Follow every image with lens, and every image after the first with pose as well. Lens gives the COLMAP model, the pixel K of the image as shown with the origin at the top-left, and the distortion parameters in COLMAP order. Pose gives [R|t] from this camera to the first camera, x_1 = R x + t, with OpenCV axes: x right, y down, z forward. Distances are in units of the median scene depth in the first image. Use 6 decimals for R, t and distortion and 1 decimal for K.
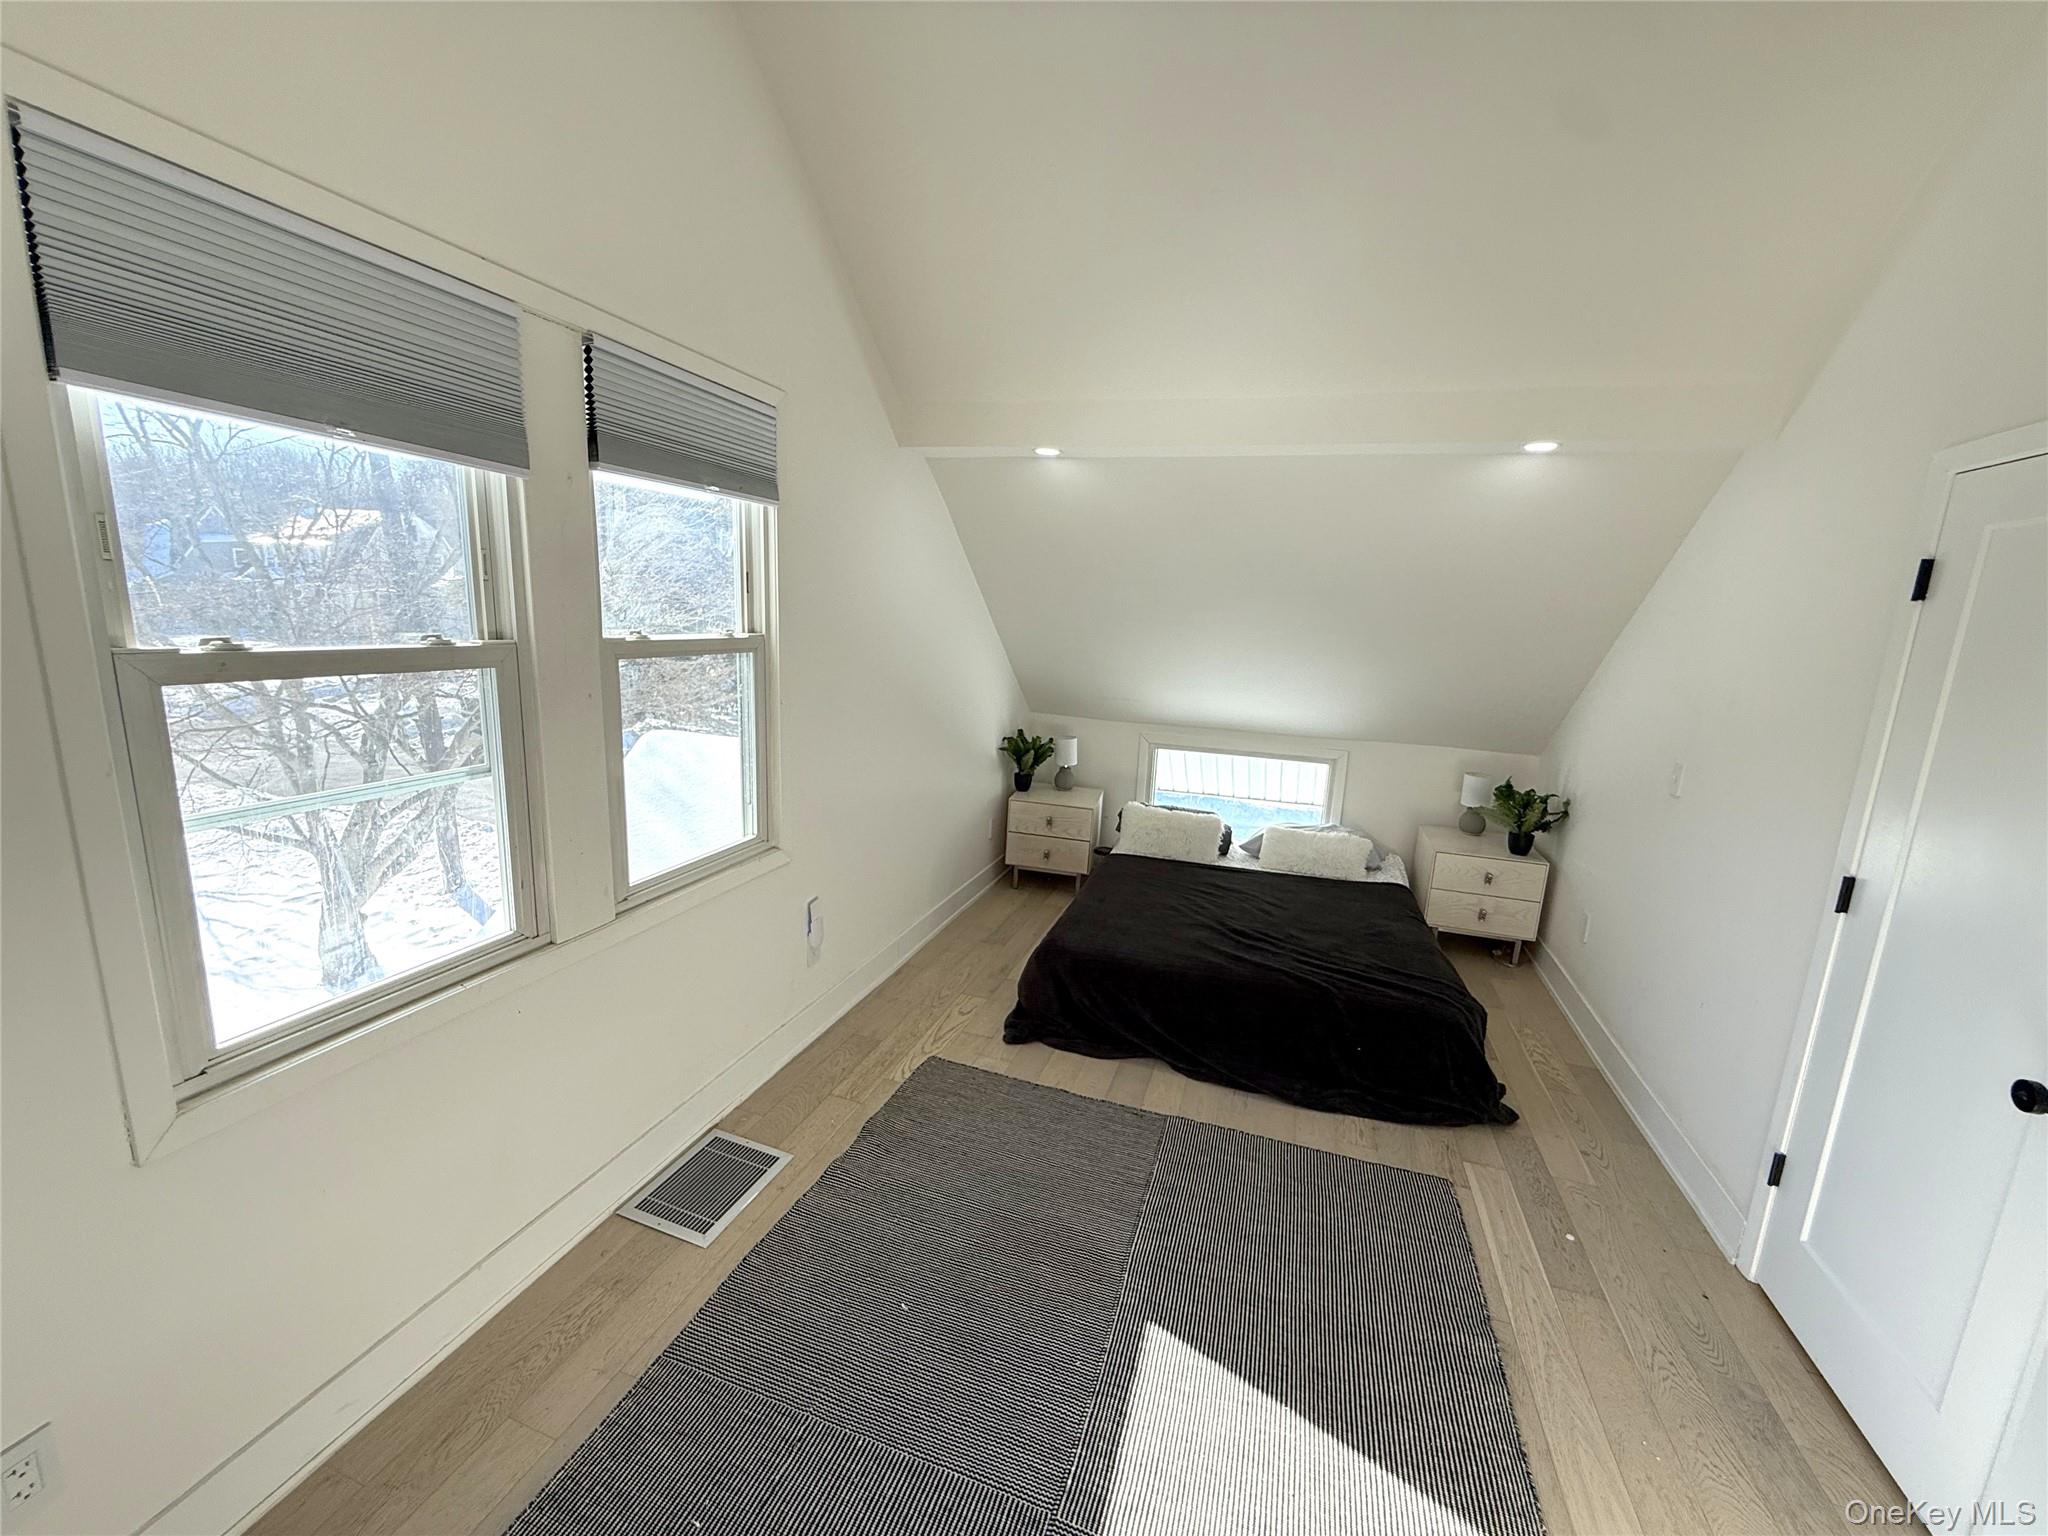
lens RADIAL K [[819.6, 0, 1019.1], [0, 819.6, 773.4], [0, 0, 1]] dist [-0.004299, 0.002591]
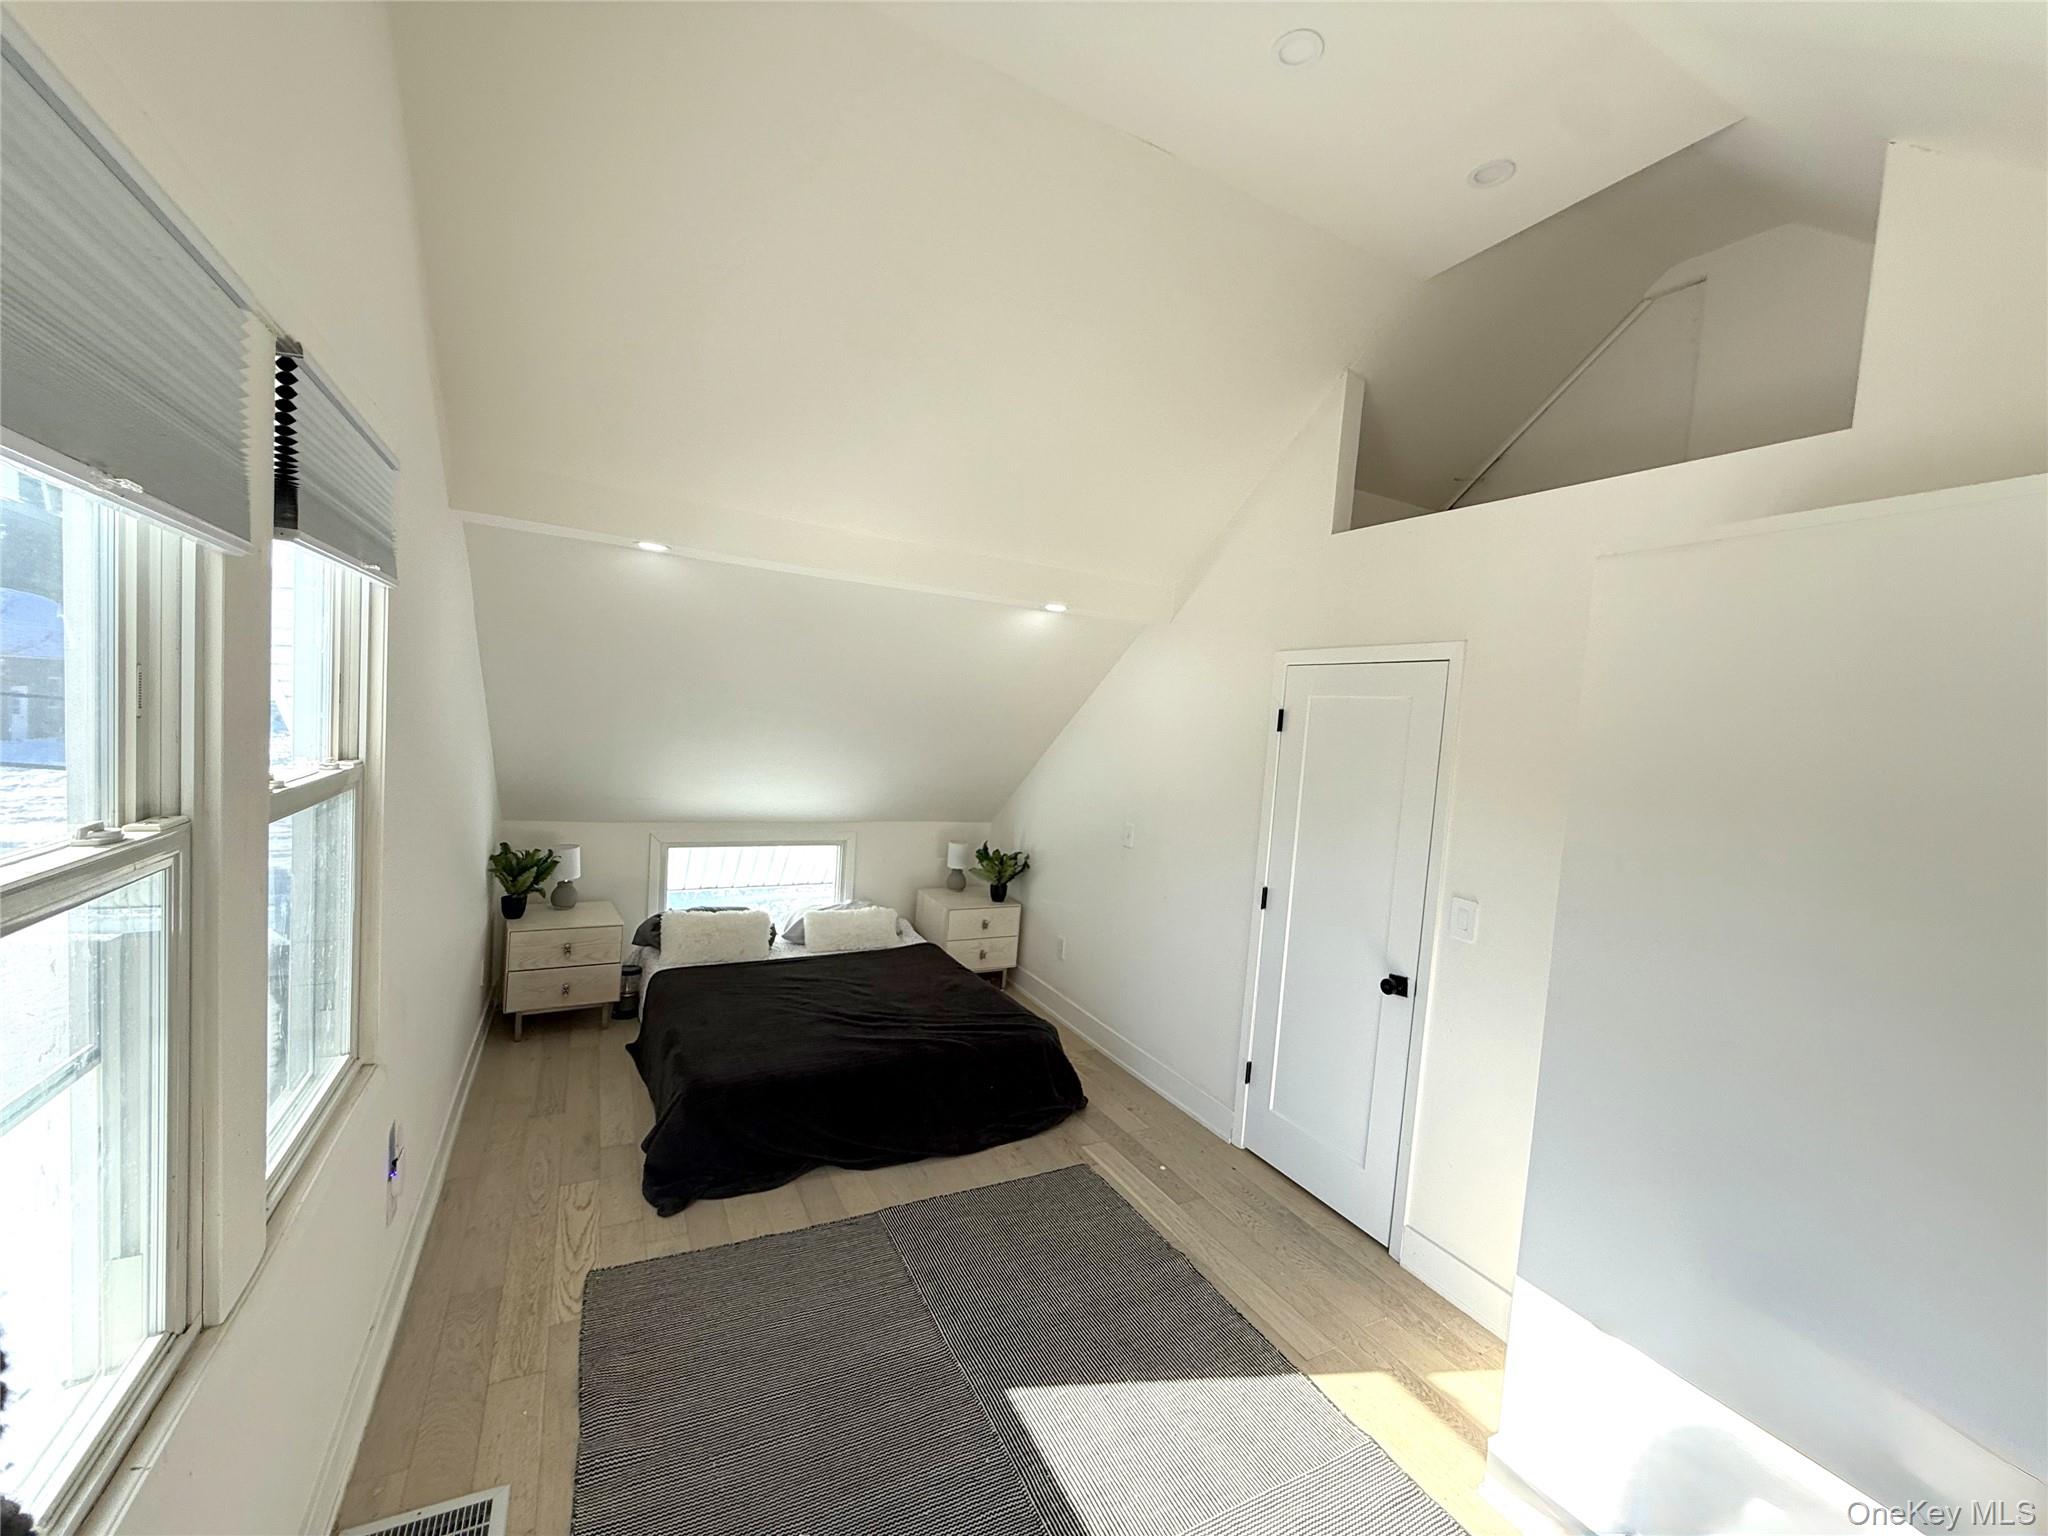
lens RADIAL K [[819.6, 0, 1021.3], [0, 819.6, 768.0], [0, 0, 1]] dist [-0.004299, 0.002591]
pose [[0.687564, -0.039695, 0.725038, -0.308457], [0.102473, 0.993816, -0.042765, -0.053800], [-0.718857, 0.103701, 0.687379, 0.079840]]
